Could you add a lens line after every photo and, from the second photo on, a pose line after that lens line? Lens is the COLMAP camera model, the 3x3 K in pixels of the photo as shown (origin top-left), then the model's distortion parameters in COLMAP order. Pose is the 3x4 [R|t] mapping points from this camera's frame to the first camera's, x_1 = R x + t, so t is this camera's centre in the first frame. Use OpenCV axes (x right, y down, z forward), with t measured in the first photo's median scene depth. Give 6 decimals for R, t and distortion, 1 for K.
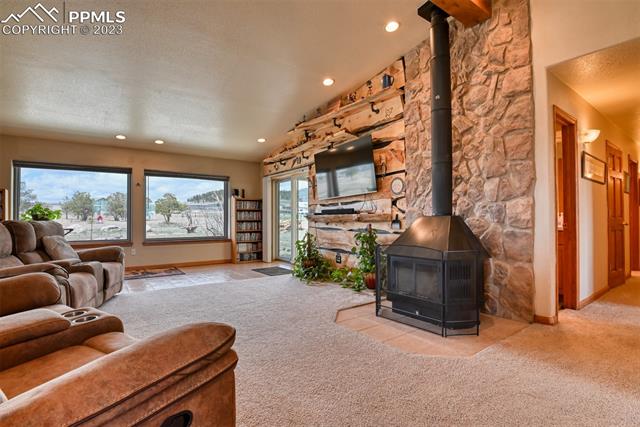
lens RADIAL K [[311.3, 0, 321.7], [0, 311.3, 216.0], [0, 0, 1]] dist [-0.027989, -0.001074]
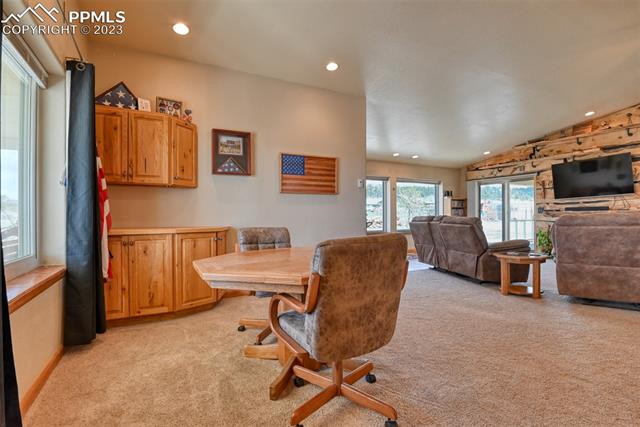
lens RADIAL K [[311.3, 0, 321.7], [0, 311.3, 216.0], [0, 0, 1]] dist [-0.027989, -0.001074]
pose [[0.991677, -0.005994, -0.128610, -0.838497], [0.007400, 0.999918, 0.010451, -0.004026], [0.128537, -0.011316, 0.991640, -0.406126]]
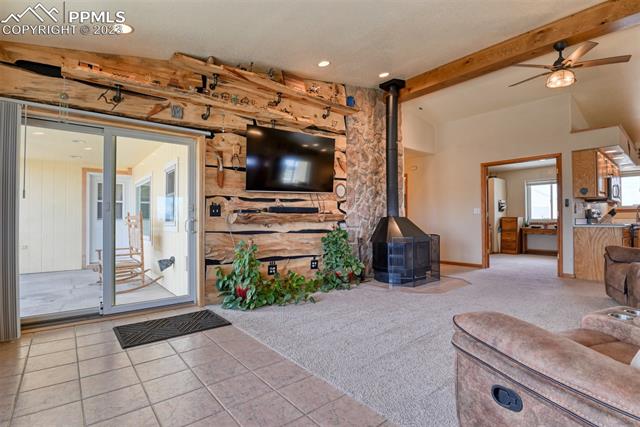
lens RADIAL K [[311.3, 0, 321.7], [0, 311.3, 216.0], [0, 0, 1]] dist [-0.027989, -0.001074]
pose [[-0.065195, 0.013382, 0.997783, -0.727996], [-0.006625, 0.999882, -0.013843, 0.012038], [-0.997851, -0.007513, -0.065099, 0.905671]]
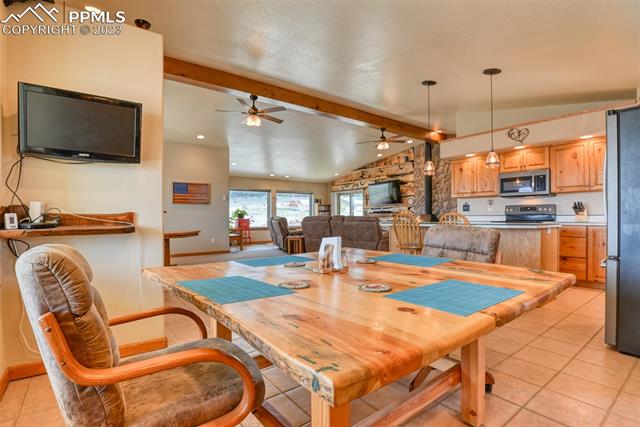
lens RADIAL K [[311.3, 0, 321.7], [0, 311.3, 216.0], [0, 0, 1]] dist [-0.027989, -0.001074]
pose [[0.999877, -0.002774, 0.015452, -0.375333], [0.002624, 0.999949, 0.009781, -0.008848], [-0.015478, -0.009739, 0.999833, -1.085484]]
